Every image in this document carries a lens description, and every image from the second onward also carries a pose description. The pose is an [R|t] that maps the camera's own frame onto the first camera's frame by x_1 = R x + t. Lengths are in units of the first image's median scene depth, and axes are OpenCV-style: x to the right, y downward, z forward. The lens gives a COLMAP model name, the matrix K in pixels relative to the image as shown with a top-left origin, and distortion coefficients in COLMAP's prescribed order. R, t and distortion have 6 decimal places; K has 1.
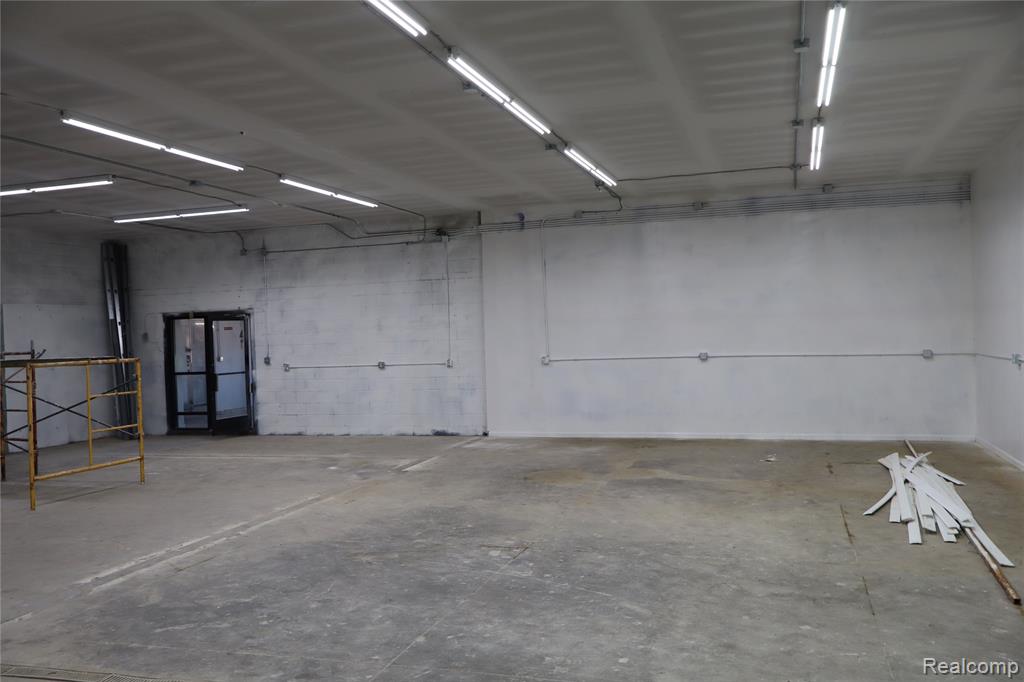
lens RADIAL K [[851.2, 0, 514.1], [0, 851.2, 338.3], [0, 0, 1]] dist [-0.004080, -0.000475]
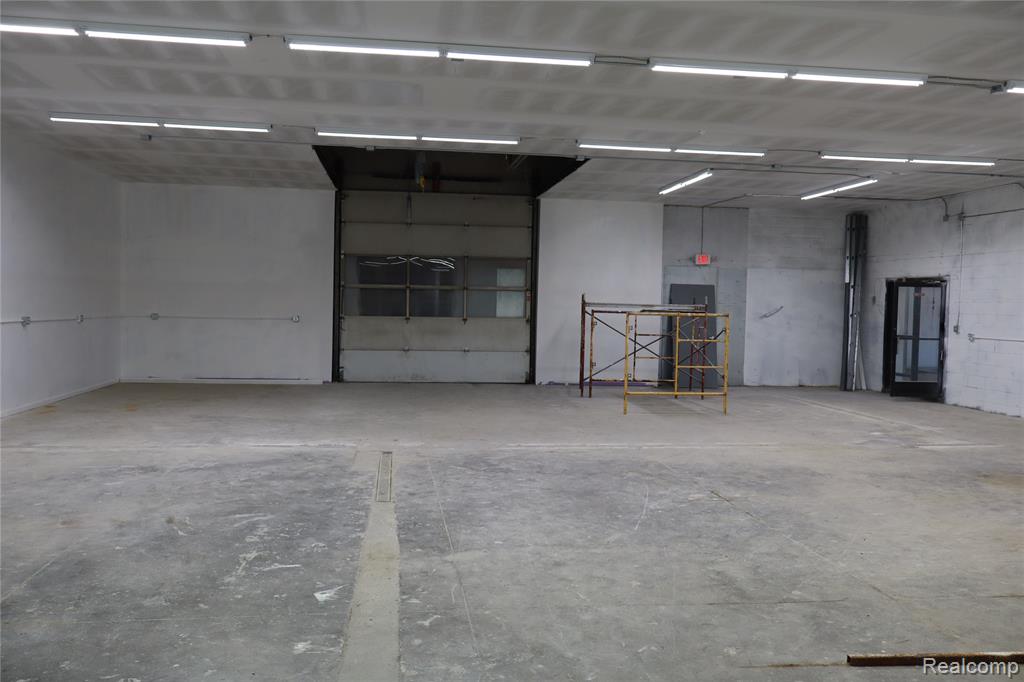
lens RADIAL K [[851.2, 0, 519.0], [0, 851.2, 343.1], [0, 0, 1]] dist [-0.004080, -0.000475]
pose [[0.450112, 0.086189, -0.888803, 0.353121], [-0.041651, 0.996274, 0.075517, -0.010606], [0.892000, 0.003029, 0.452025, 0.112425]]
